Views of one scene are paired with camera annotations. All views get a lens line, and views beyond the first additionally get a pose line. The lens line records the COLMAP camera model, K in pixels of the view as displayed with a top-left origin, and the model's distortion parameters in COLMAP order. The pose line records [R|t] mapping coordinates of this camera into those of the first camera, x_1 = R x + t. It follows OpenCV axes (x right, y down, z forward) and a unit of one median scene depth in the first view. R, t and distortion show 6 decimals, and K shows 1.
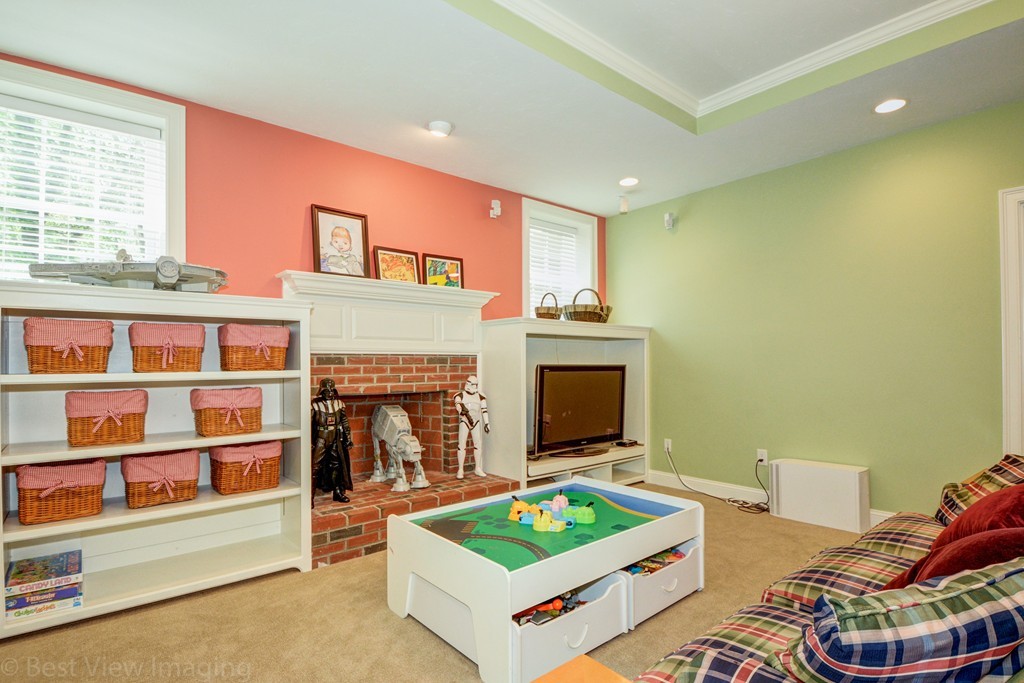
lens RADIAL K [[501.2, 0, 524.8], [0, 501.2, 358.1], [0, 0, 1]] dist [0.021396, -0.024737]
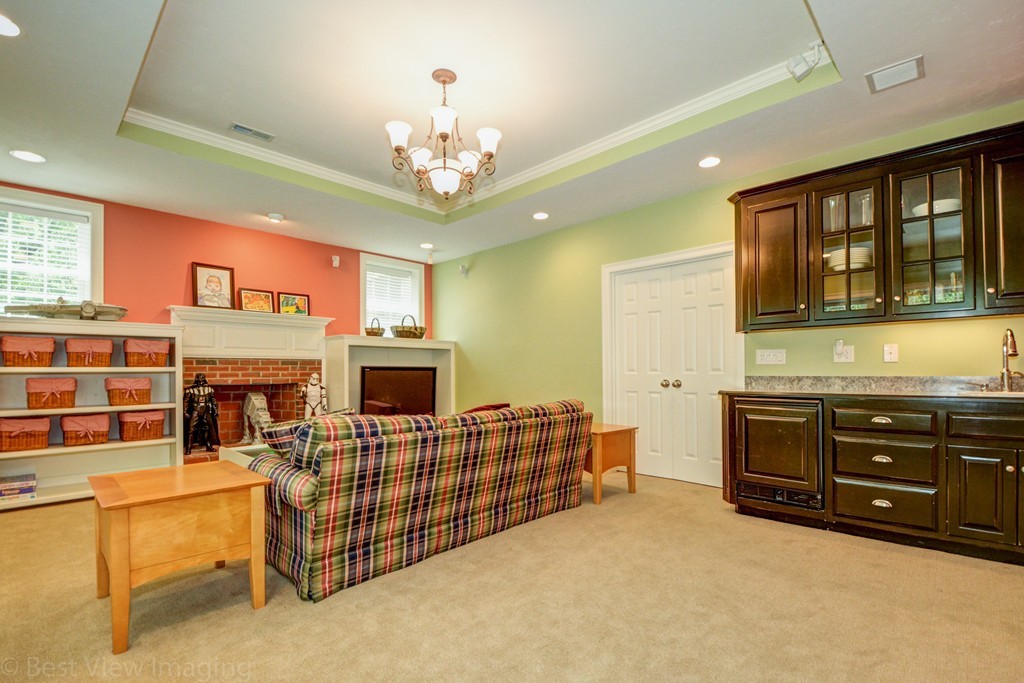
lens RADIAL K [[463.2, 0, 529.5], [0, 463.2, 366.6], [0, 0, 1]] dist [0.001295, -0.012732]
pose [[0.993683, 0.001106, 0.112214, 0.452965], [-0.001059, 0.999999, -0.000480, 0.018234], [-0.112214, 0.000358, 0.993684, -0.538399]]
